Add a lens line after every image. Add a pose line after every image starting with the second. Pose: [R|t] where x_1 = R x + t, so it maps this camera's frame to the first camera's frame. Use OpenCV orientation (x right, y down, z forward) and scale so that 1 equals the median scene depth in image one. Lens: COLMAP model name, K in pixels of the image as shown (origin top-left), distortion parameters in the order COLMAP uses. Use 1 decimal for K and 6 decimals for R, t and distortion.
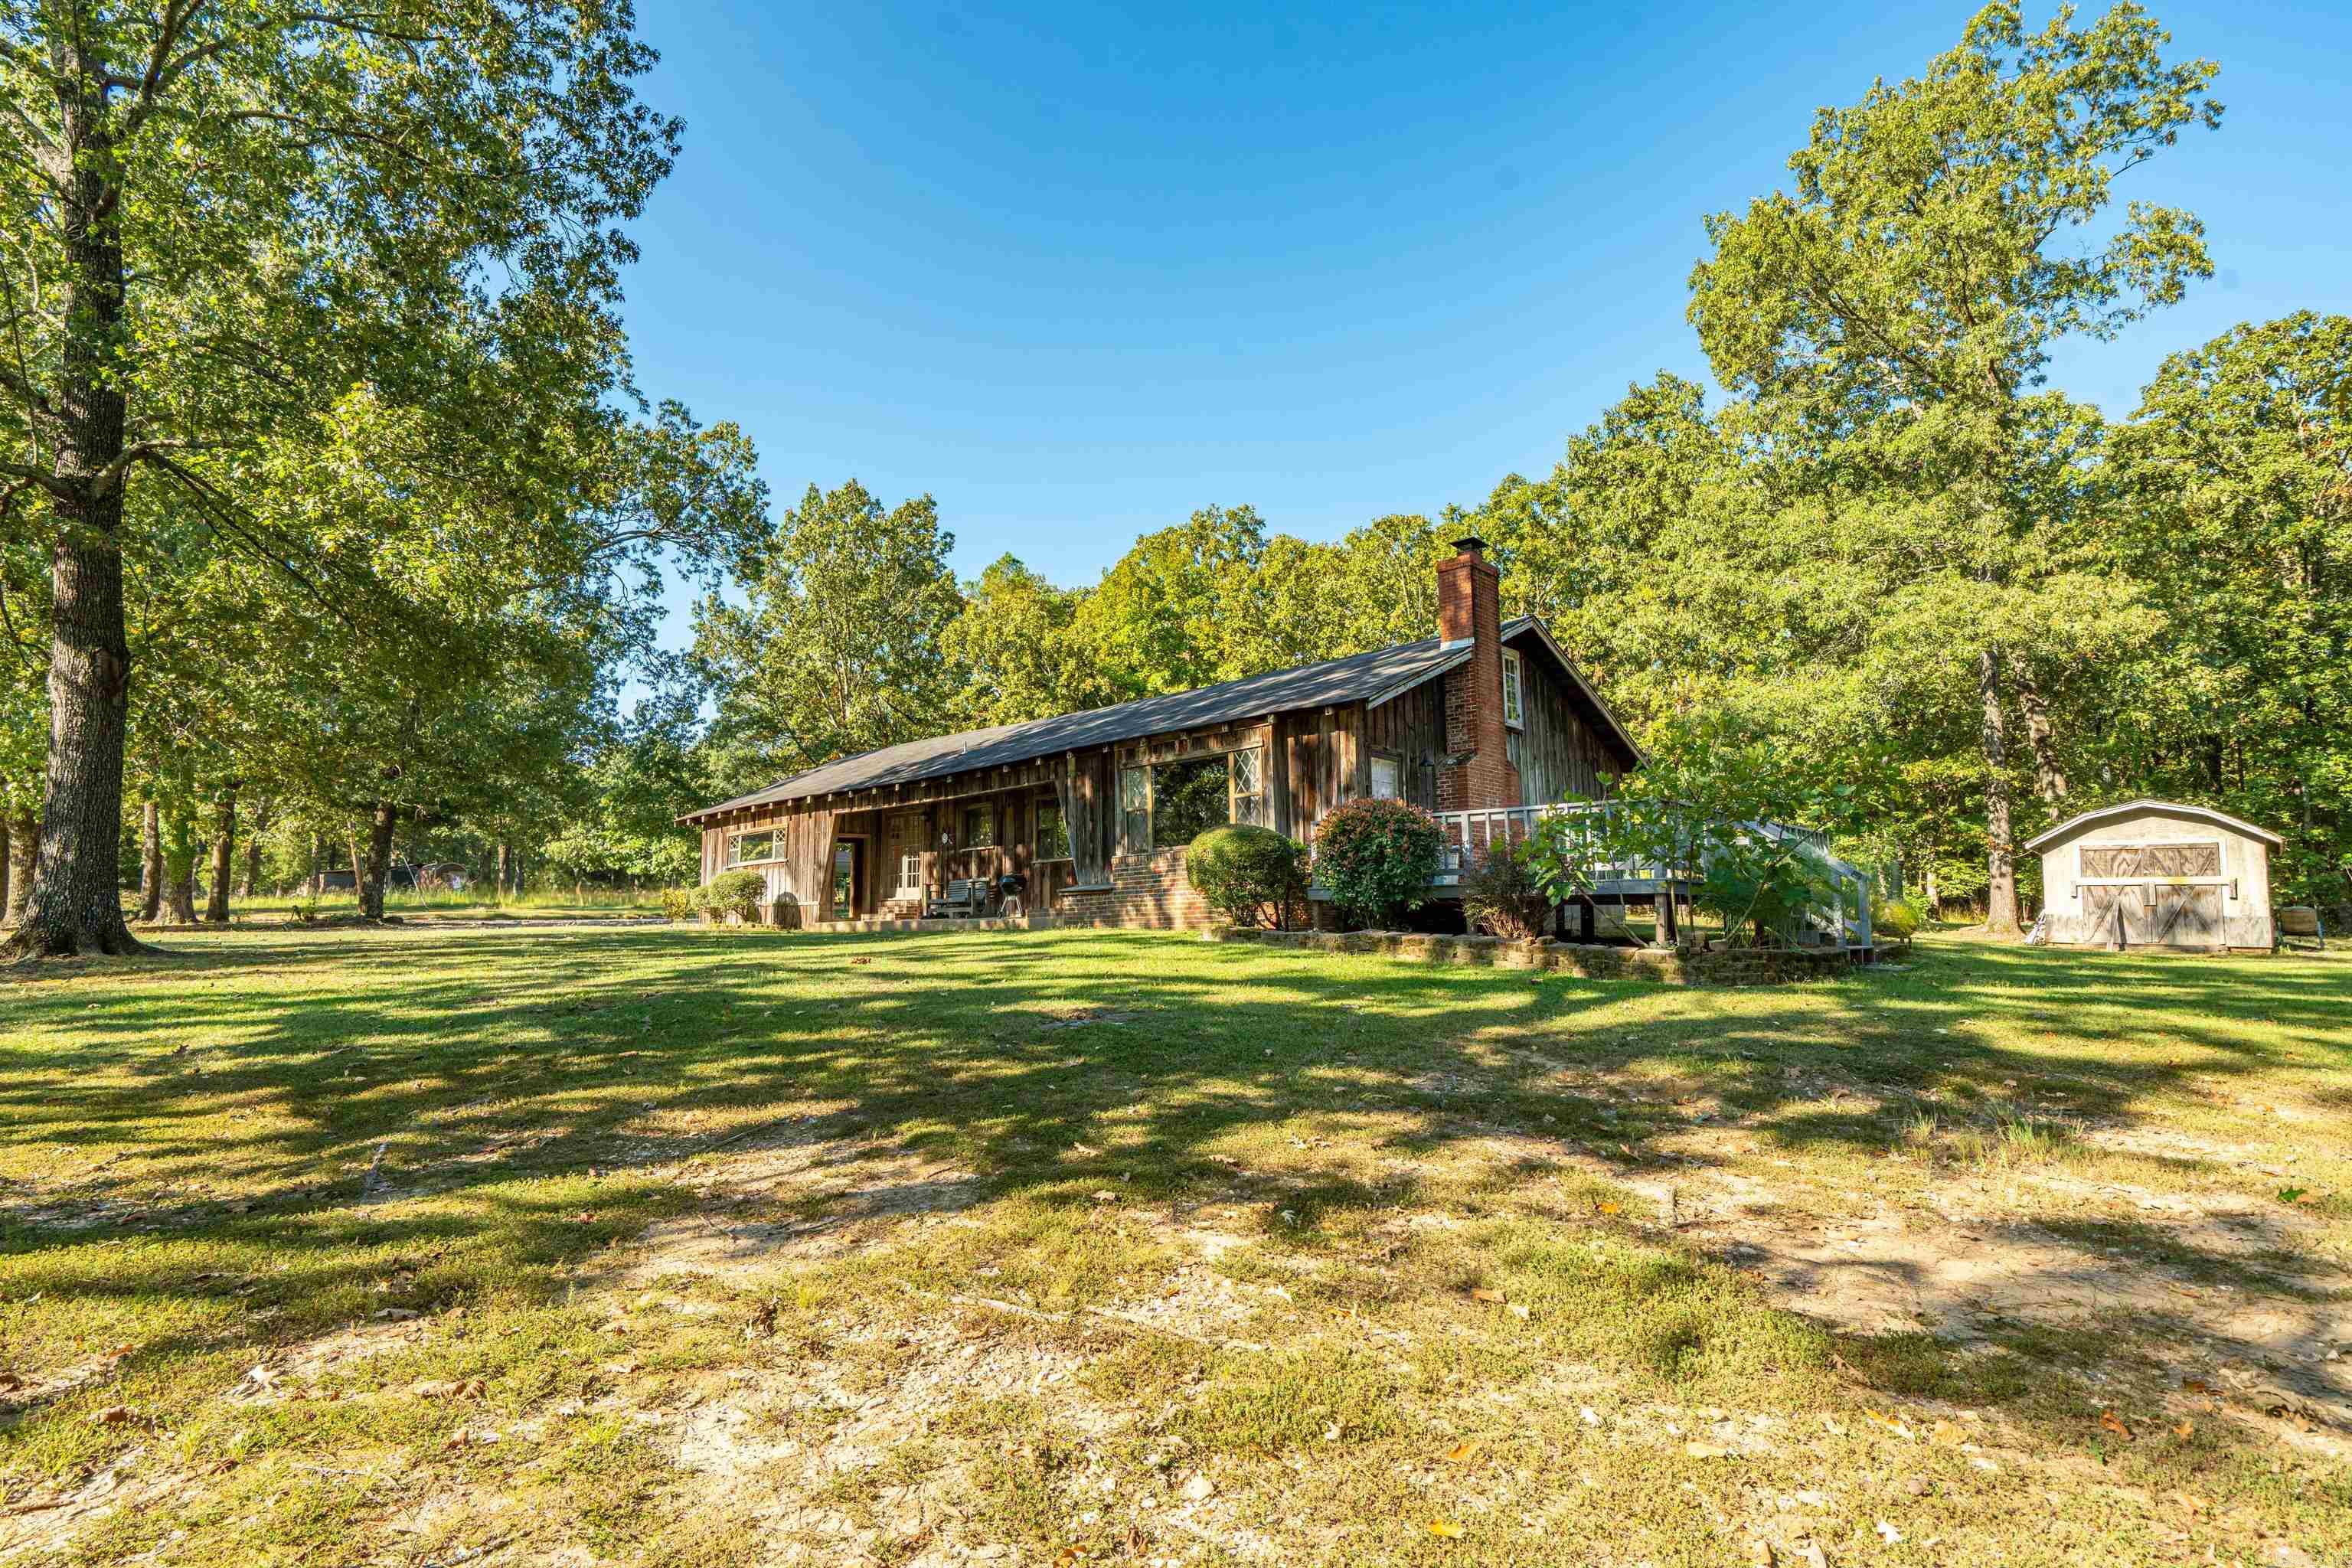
lens RADIAL K [[1144.4, 0, 1178.2], [0, 1144.4, 787.8], [0, 0, 1]] dist [-0.001337, 0.000102]
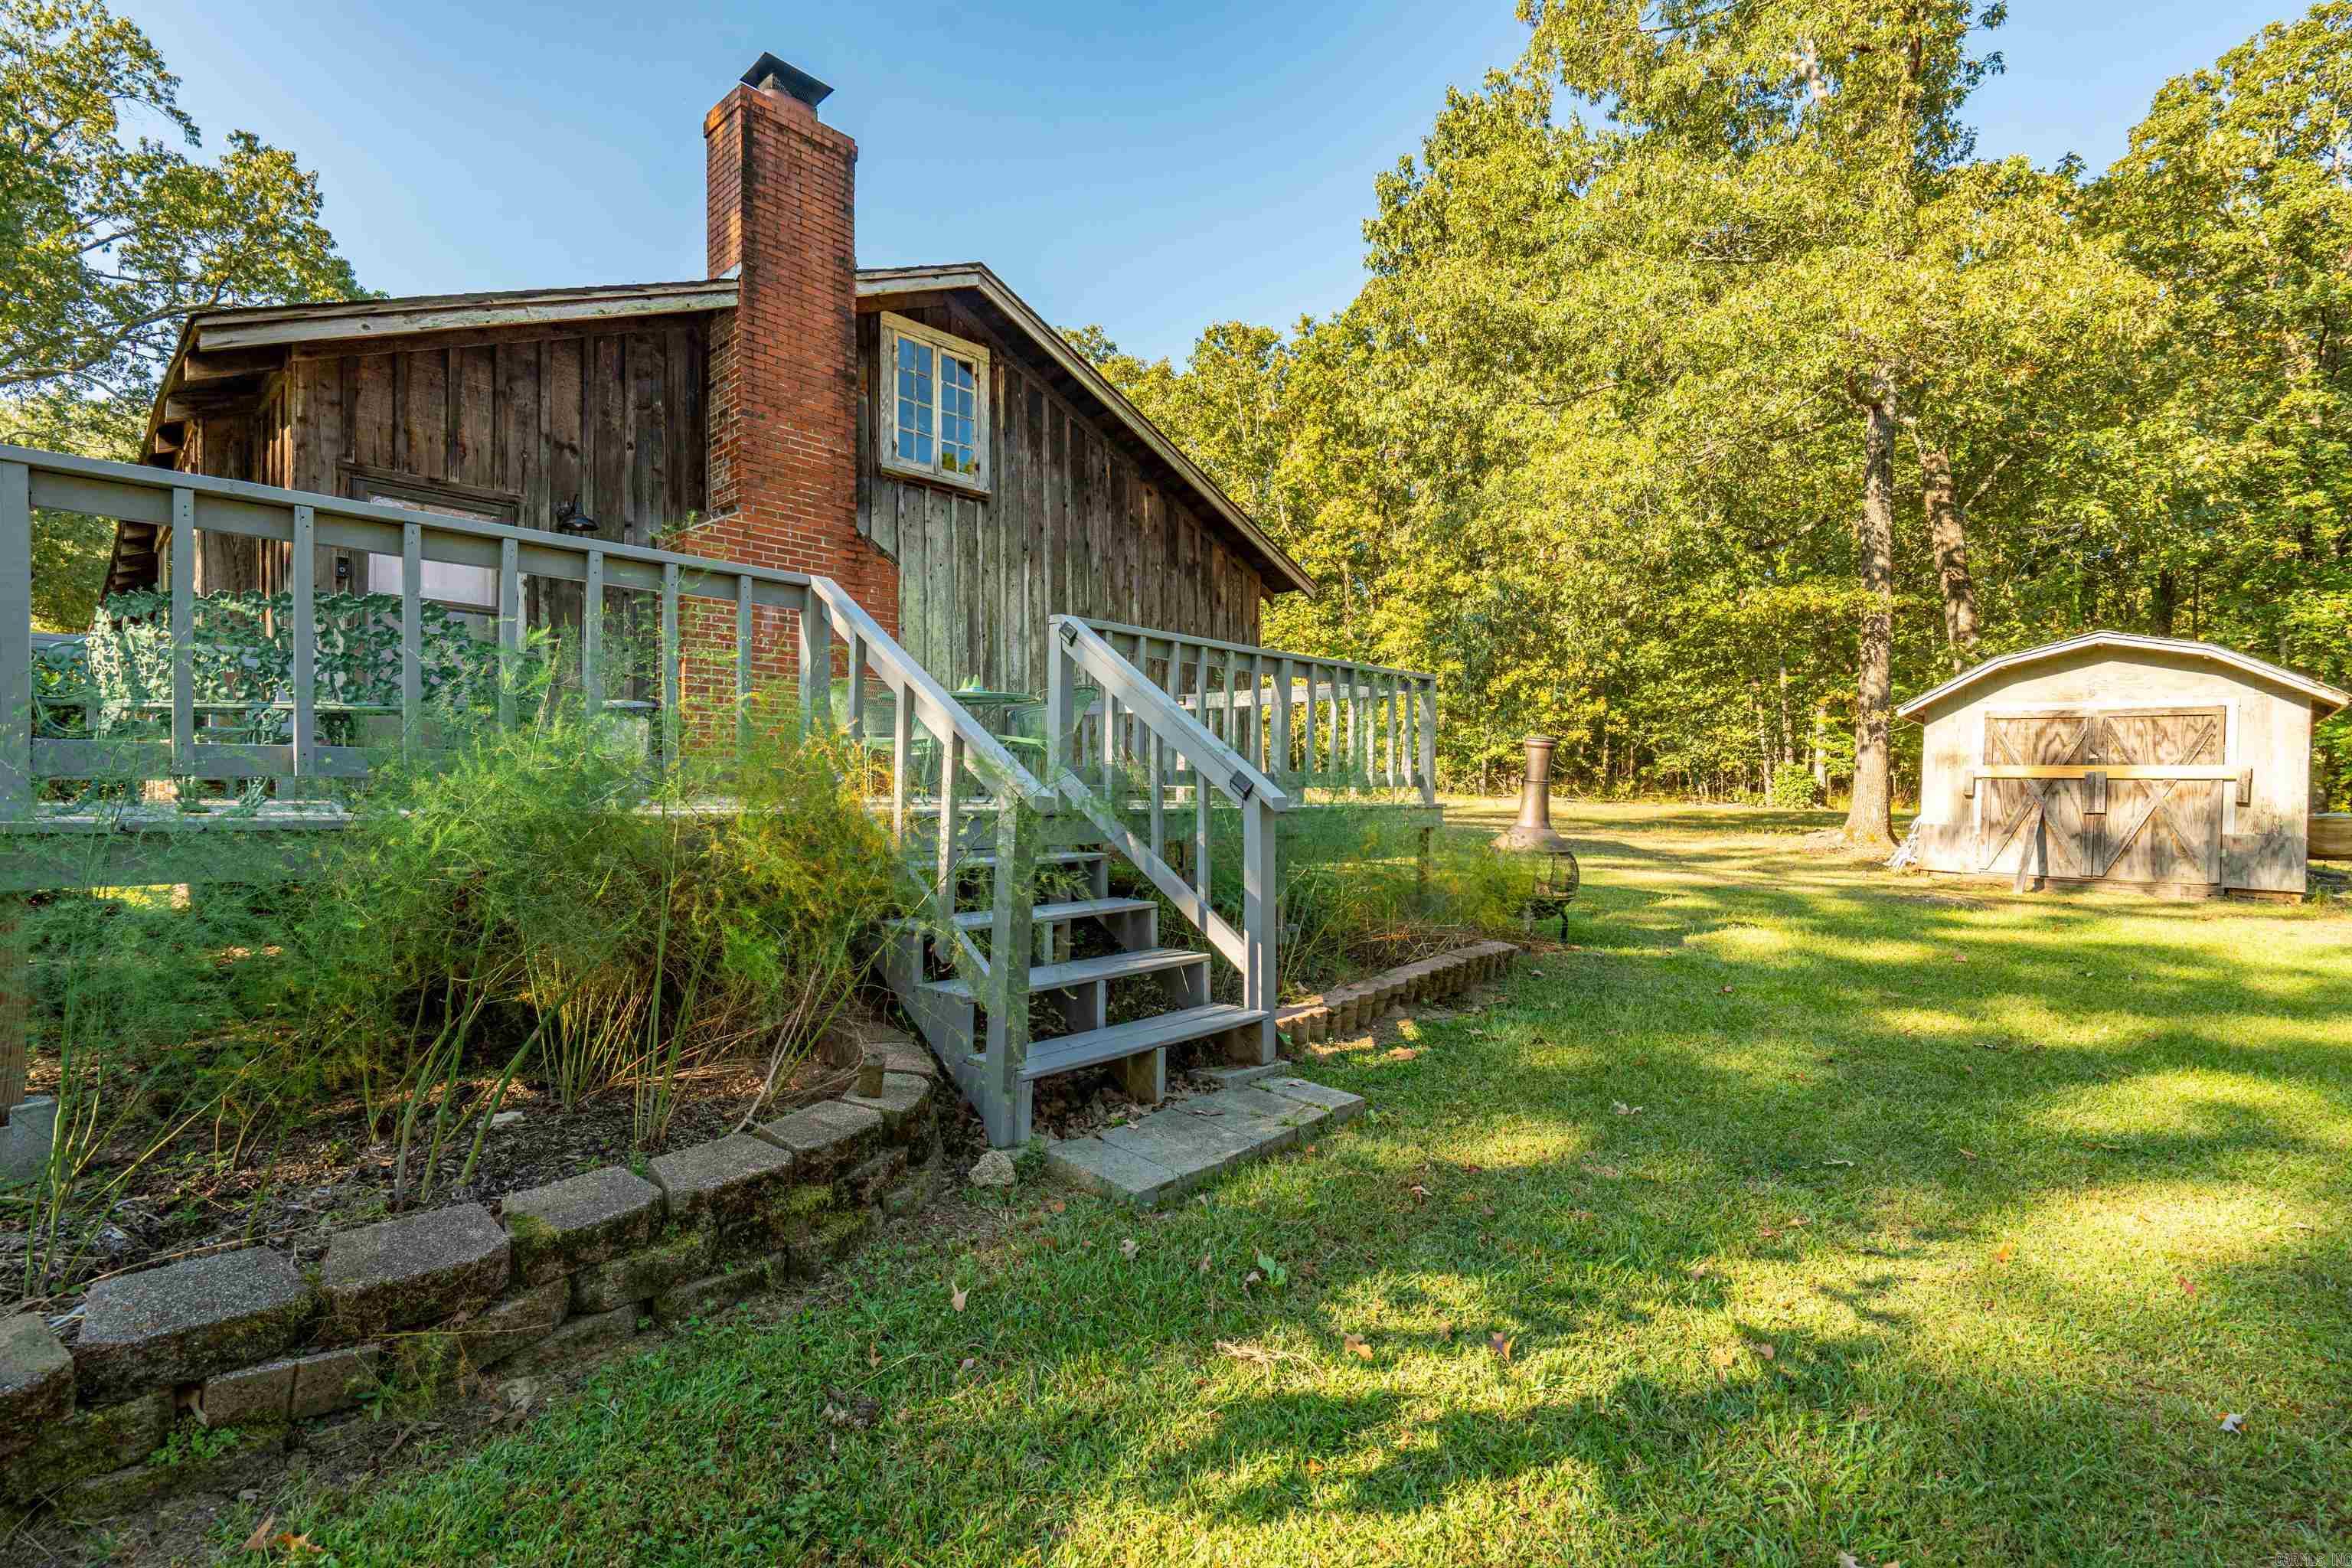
lens RADIAL K [[1083.9, 0, 1176.0], [0, 1083.9, 784.0], [0, 0, 1]] dist [0.001955, 0.000578]
pose [[0.999857, 0.002203, 0.016772, 0.302338], [-0.004063, 0.993735, 0.111692, 0.022781], [-0.016421, -0.111744, 0.993601, 0.371728]]
